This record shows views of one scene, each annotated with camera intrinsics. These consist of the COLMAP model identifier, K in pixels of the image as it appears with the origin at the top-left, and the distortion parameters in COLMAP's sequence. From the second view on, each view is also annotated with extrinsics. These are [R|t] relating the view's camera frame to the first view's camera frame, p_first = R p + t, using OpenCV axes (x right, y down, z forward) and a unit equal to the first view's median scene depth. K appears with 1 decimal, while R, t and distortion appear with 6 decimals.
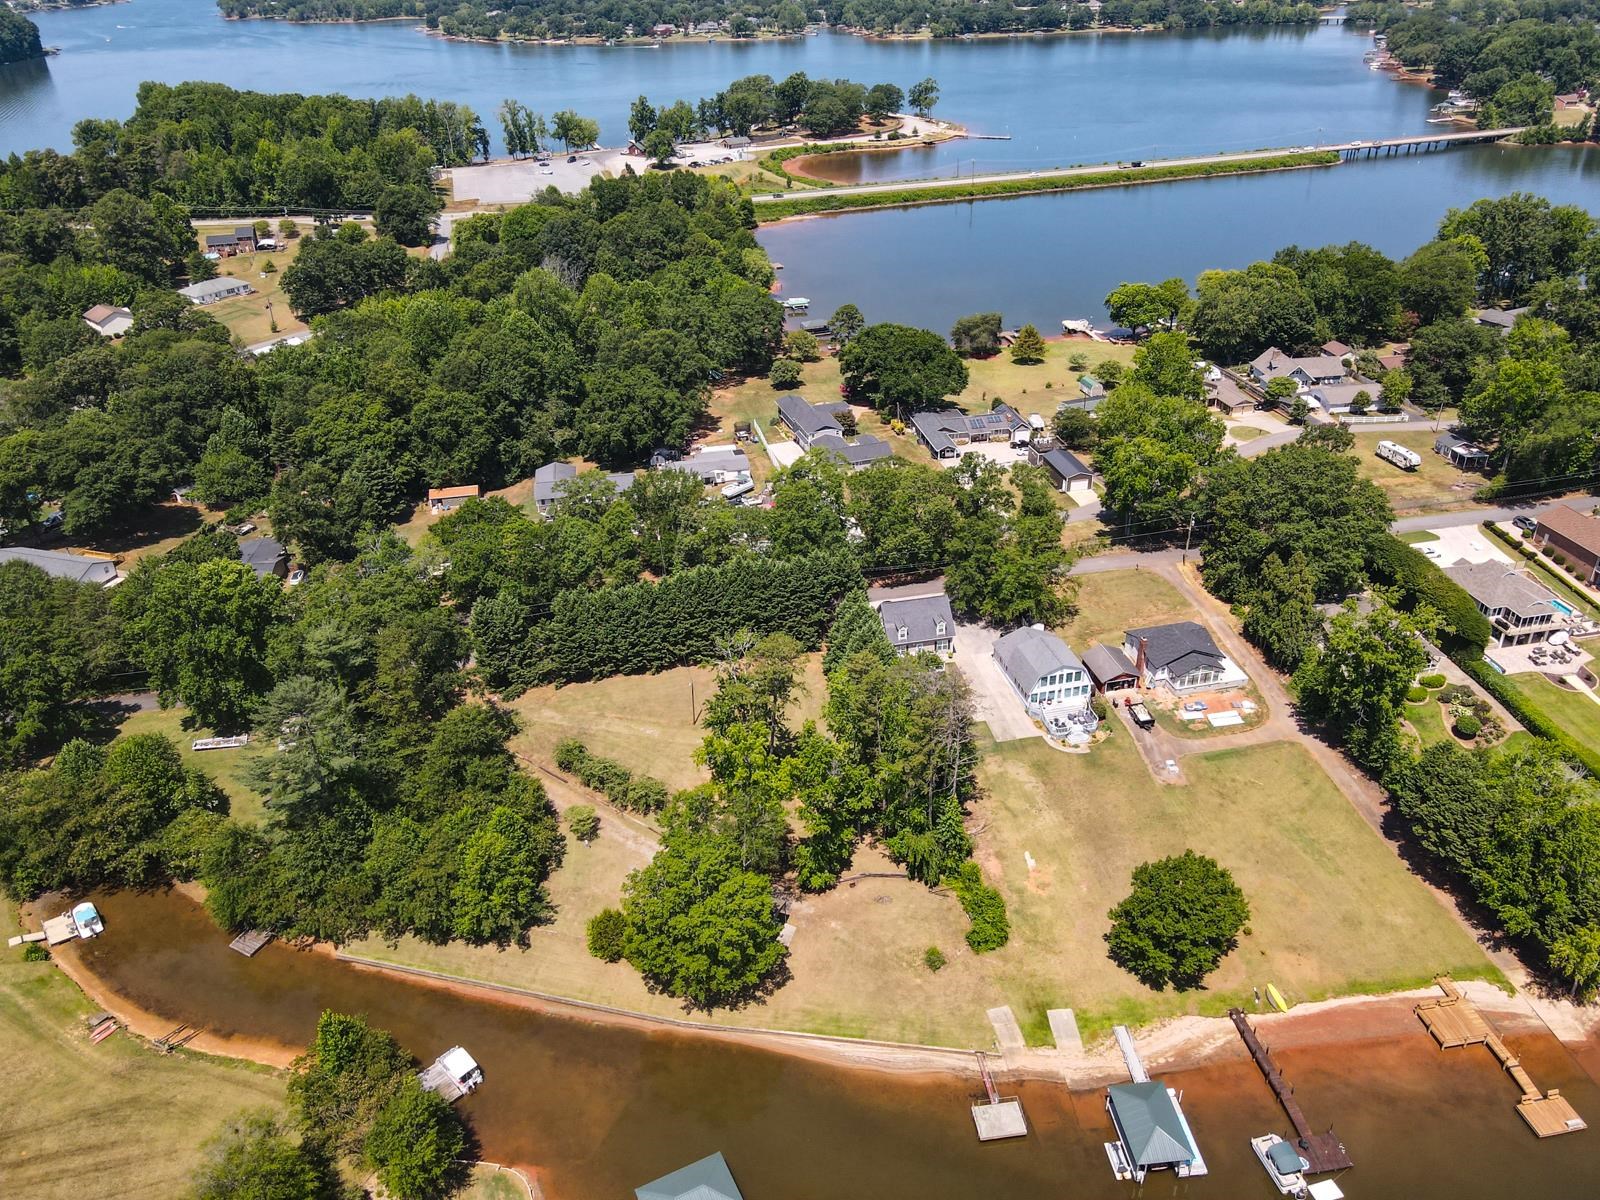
lens RADIAL K [[1155.8, 0, 809.5], [0, 1155.8, 636.1], [0, 0, 1]] dist [-0.000493, 0.025648]
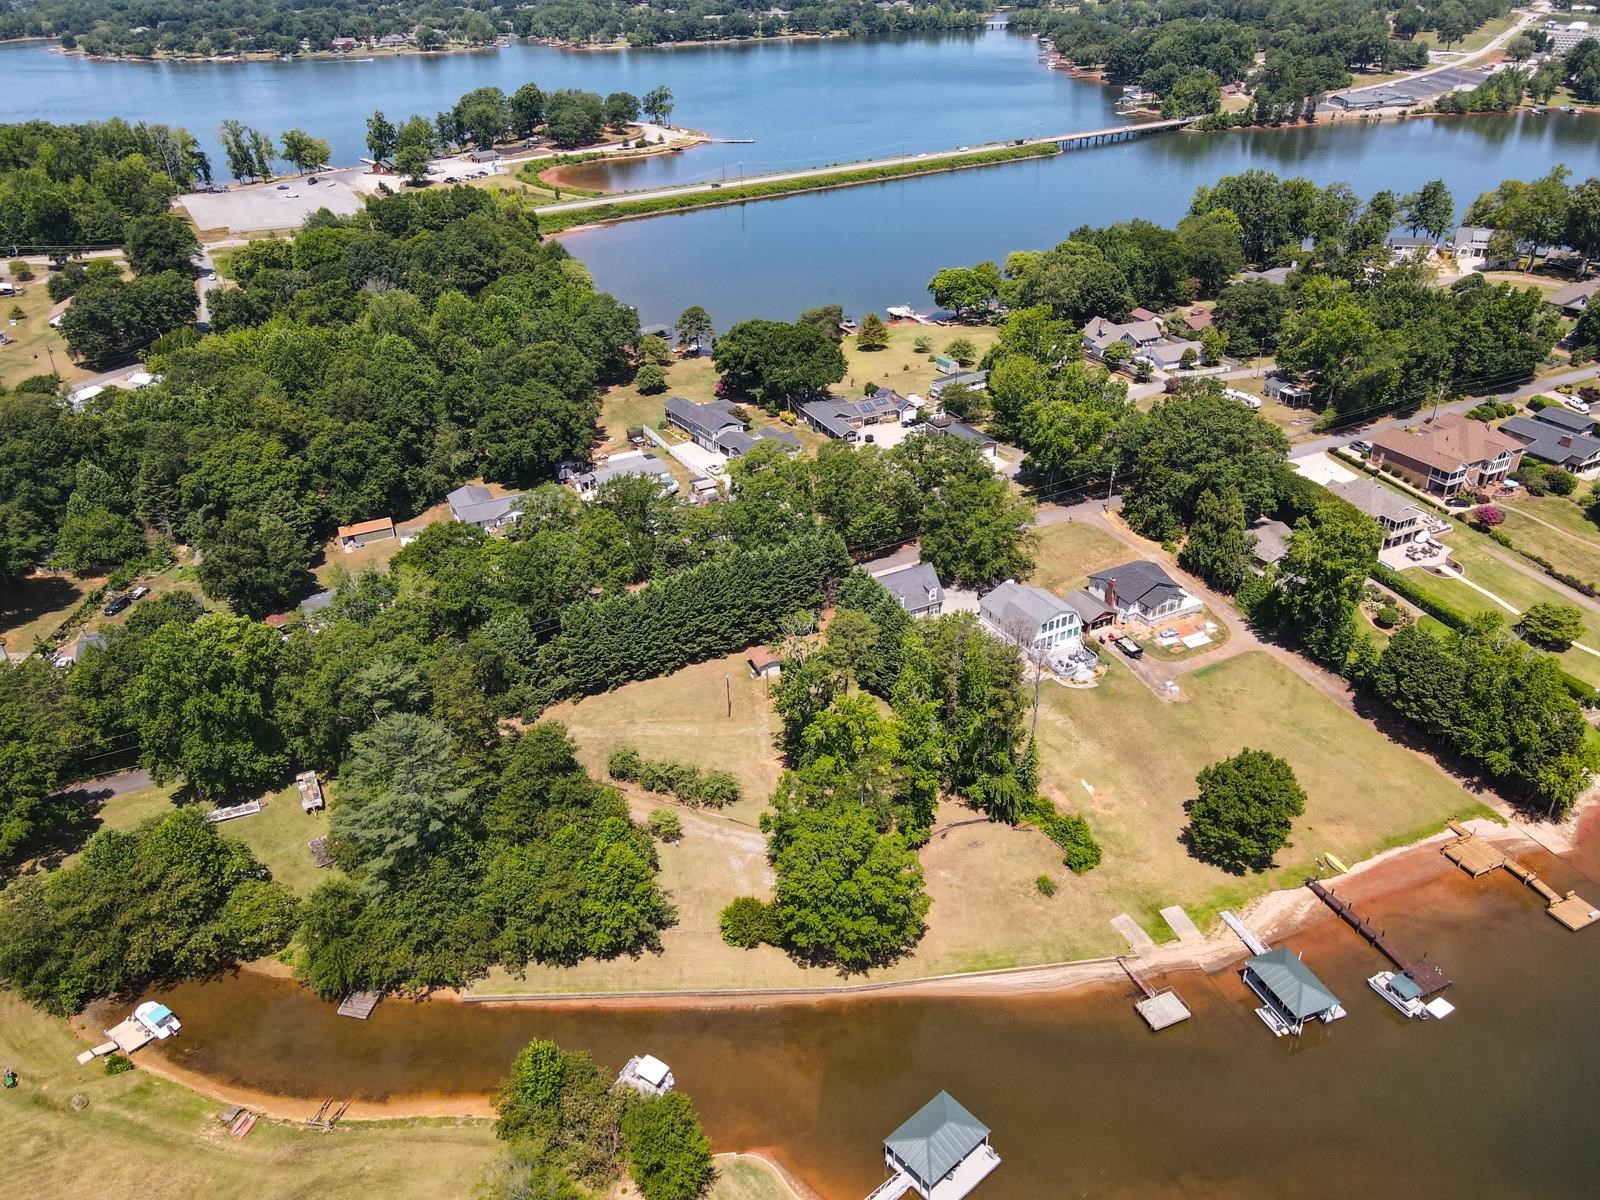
lens RADIAL K [[1155.8, 0, 809.5], [0, 1155.8, 636.1], [0, 0, 1]] dist [-0.000493, 0.025648]
pose [[0.965636, -0.134599, 0.222330, -0.222228], [0.136136, 0.990654, 0.008470, 0.006768], [-0.221392, 0.022088, 0.974935, -0.003983]]
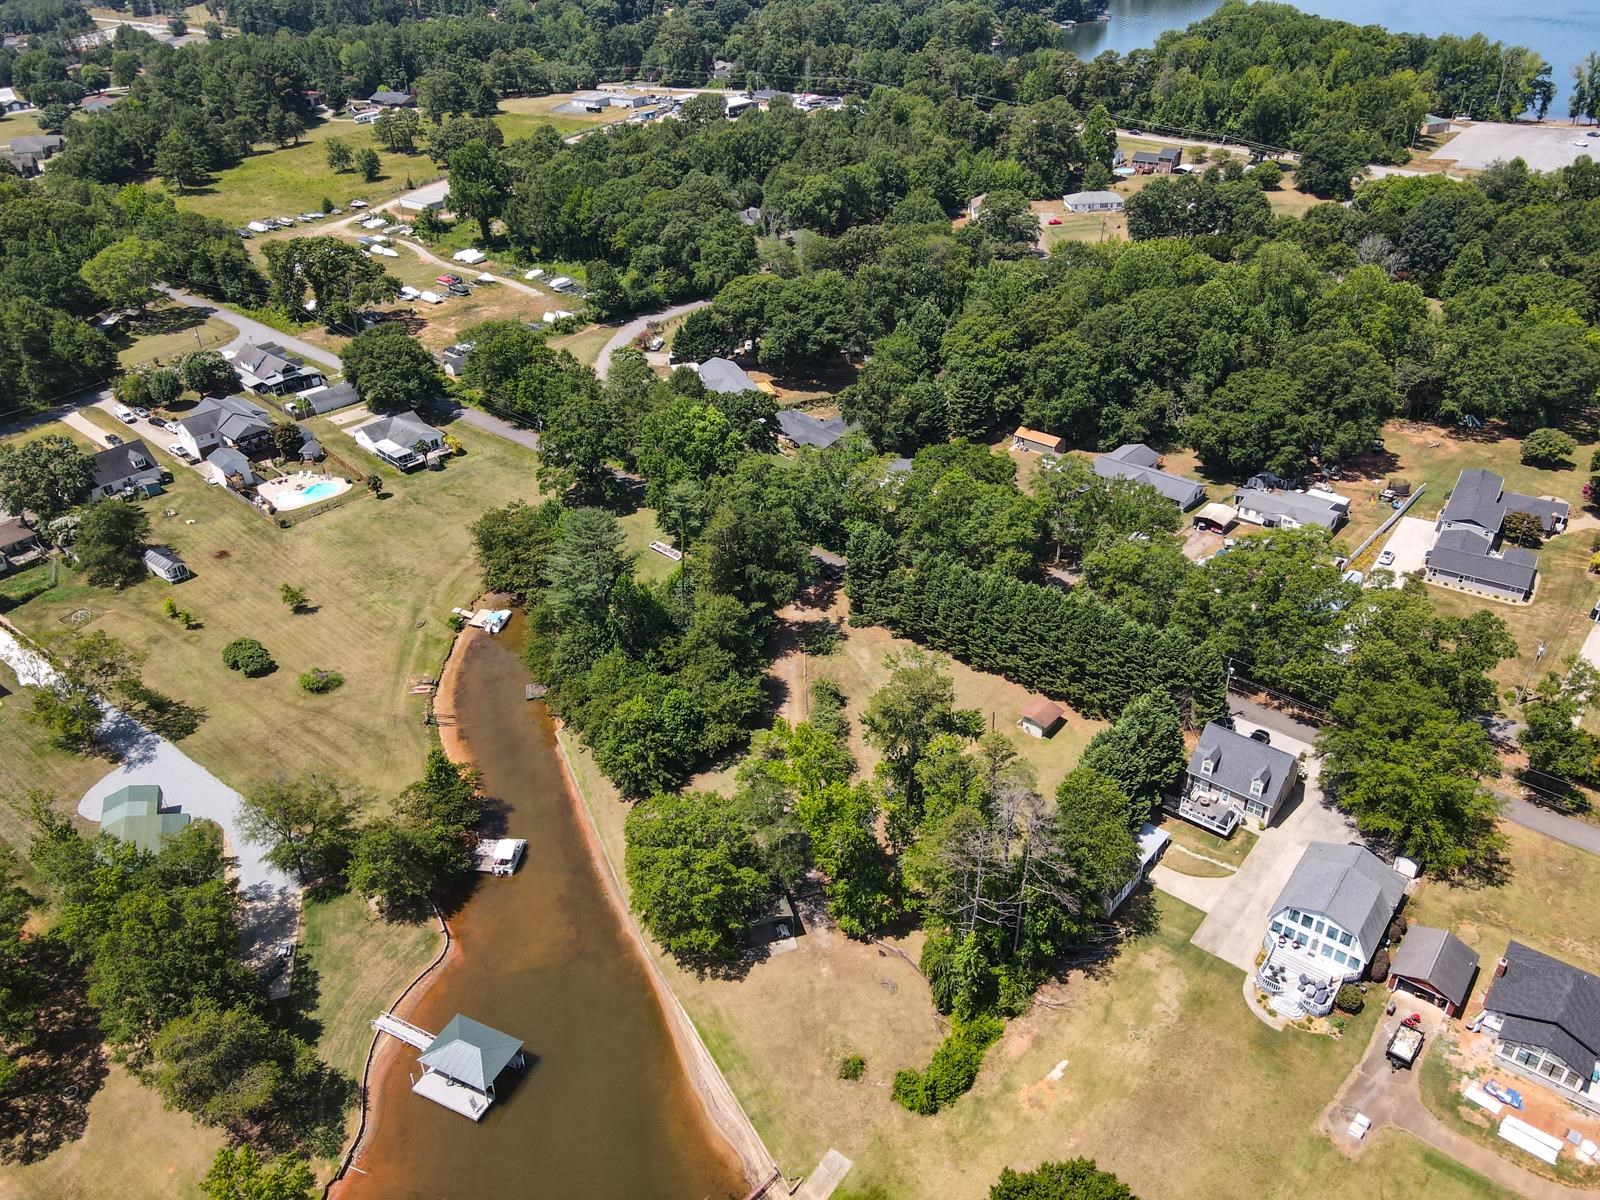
lens RADIAL K [[1155.8, 0, 809.5], [0, 1155.8, 636.1], [0, 0, 1]] dist [-0.000493, 0.025648]
pose [[0.615323, 0.441632, -0.652946, 0.367898], [-0.405779, 0.887604, 0.217950, -0.136081], [0.675811, 0.130842, 0.725368, 0.210012]]
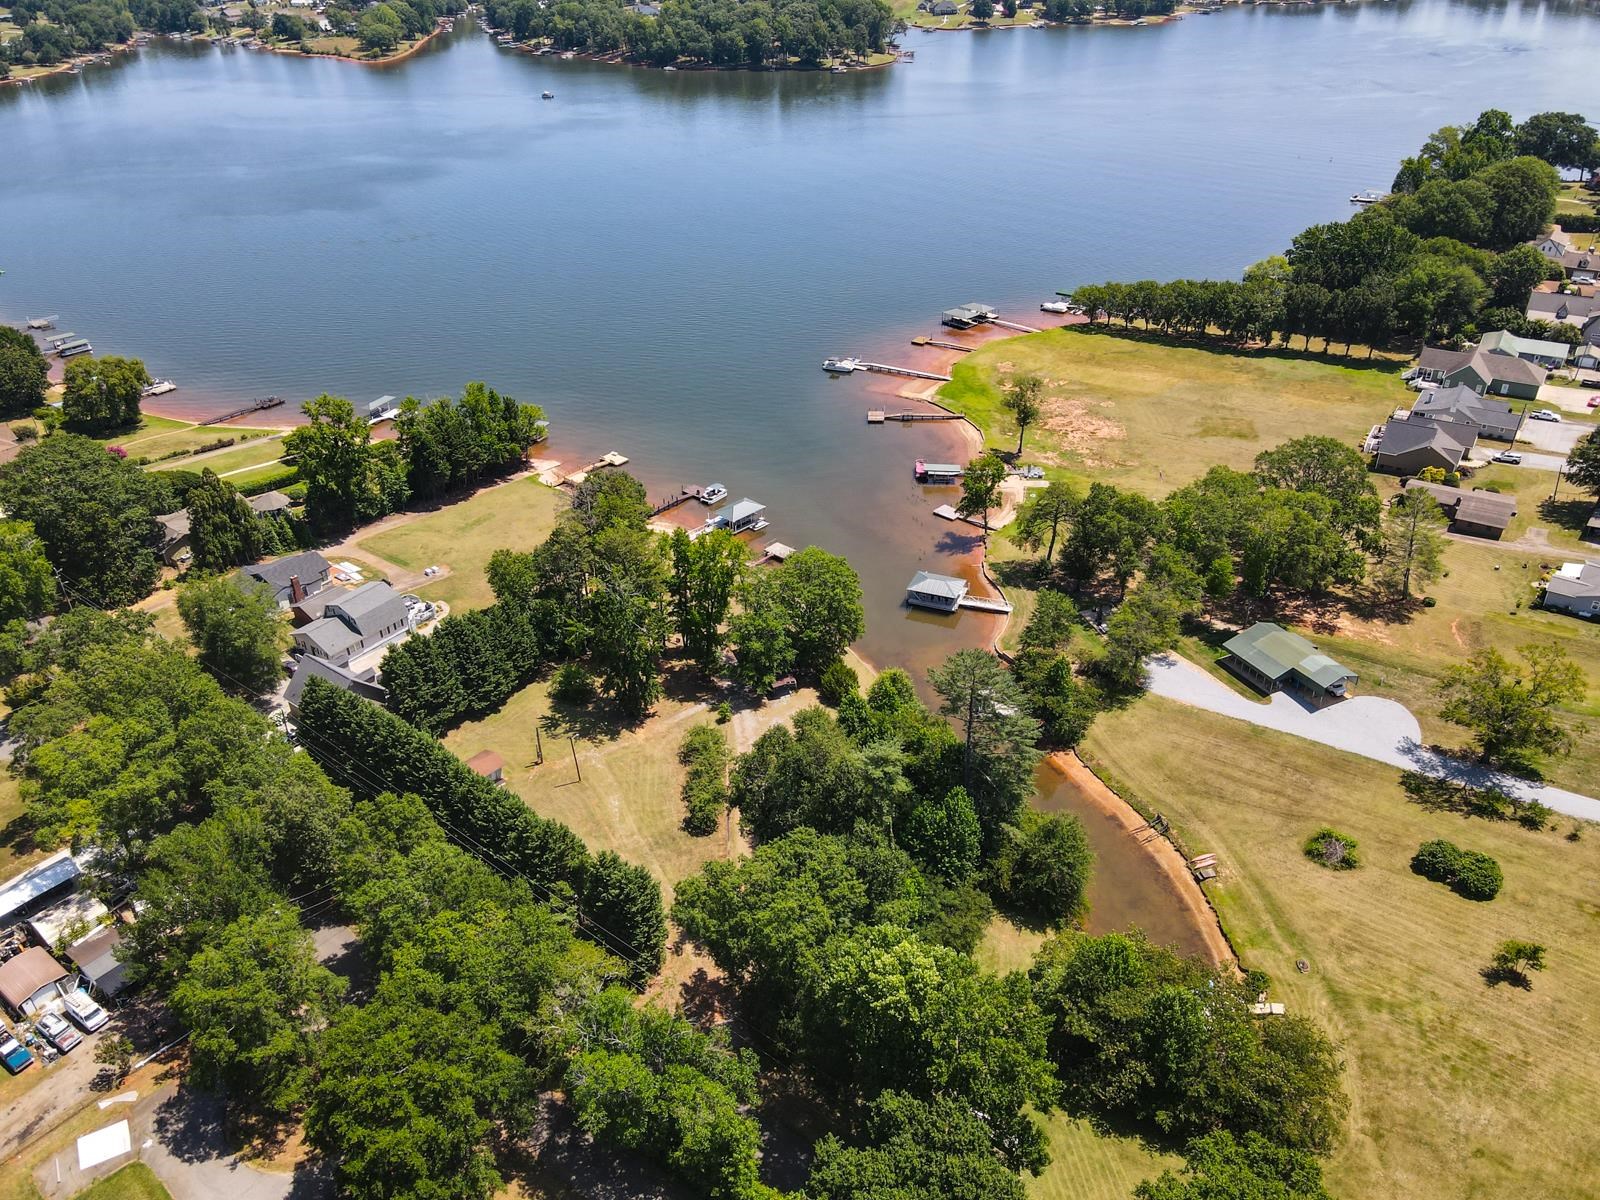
lens RADIAL K [[1155.8, 0, 809.5], [0, 1155.8, 636.1], [0, 0, 1]] dist [-0.000493, 0.025648]
pose [[-0.652837, -0.388510, 0.650280, -0.678038], [0.425699, 0.521905, 0.739186, -0.512422], [-0.626565, 0.759391, -0.175331, 0.862469]]
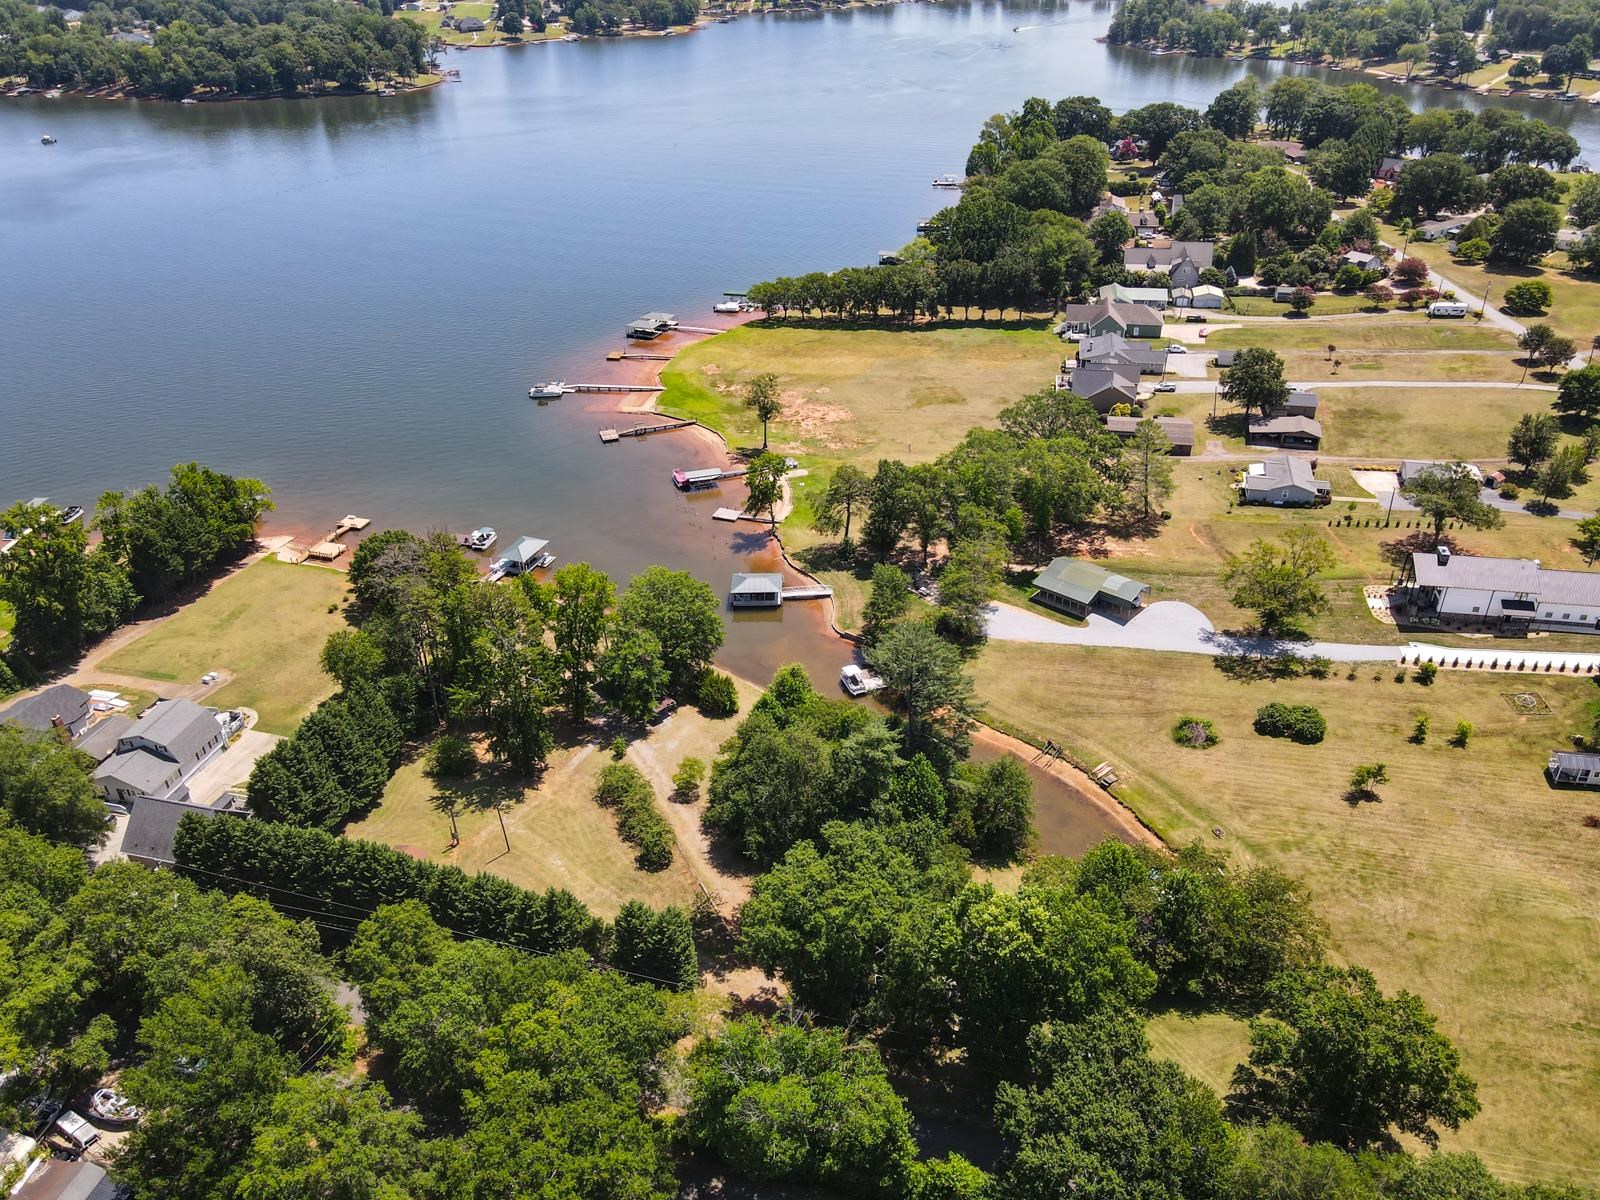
lens RADIAL K [[1155.8, 0, 809.5], [0, 1155.8, 636.1], [0, 0, 1]] dist [-0.000493, 0.025648]
pose [[-0.891267, -0.217372, 0.397985, -0.537062], [0.268732, 0.453752, 0.849642, -0.589419], [-0.365275, 0.864210, -0.346000, 0.966735]]
